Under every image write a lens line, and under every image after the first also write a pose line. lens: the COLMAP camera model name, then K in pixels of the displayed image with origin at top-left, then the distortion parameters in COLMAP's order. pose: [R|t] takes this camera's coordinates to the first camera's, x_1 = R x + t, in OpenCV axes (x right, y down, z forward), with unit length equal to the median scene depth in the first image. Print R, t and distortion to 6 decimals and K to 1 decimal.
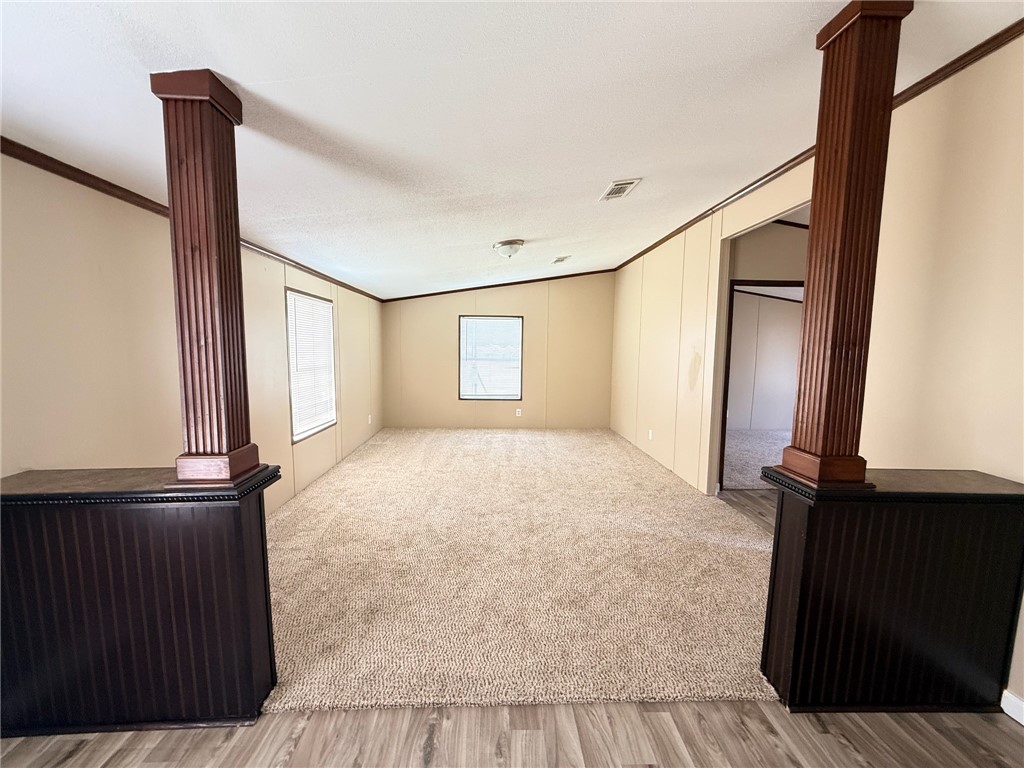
lens RADIAL K [[406.8, 0, 512.9], [0, 406.8, 388.6], [0, 0, 1]] dist [0.002964, 0.001162]
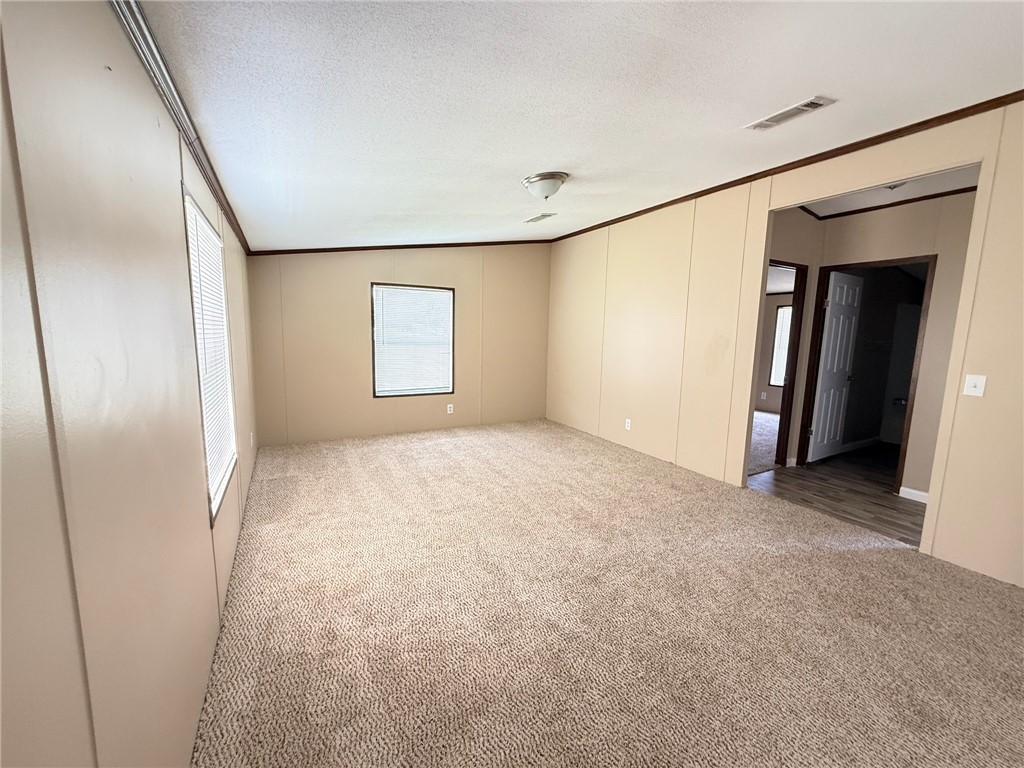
lens RADIAL K [[406.8, 0, 510.1], [0, 406.8, 383.6], [0, 0, 1]] dist [0.002964, 0.001162]
pose [[0.900134, -0.049311, 0.432812, -0.347545], [0.035537, 0.998573, 0.039861, -0.029504], [-0.434160, -0.020500, 0.900602, 0.344816]]
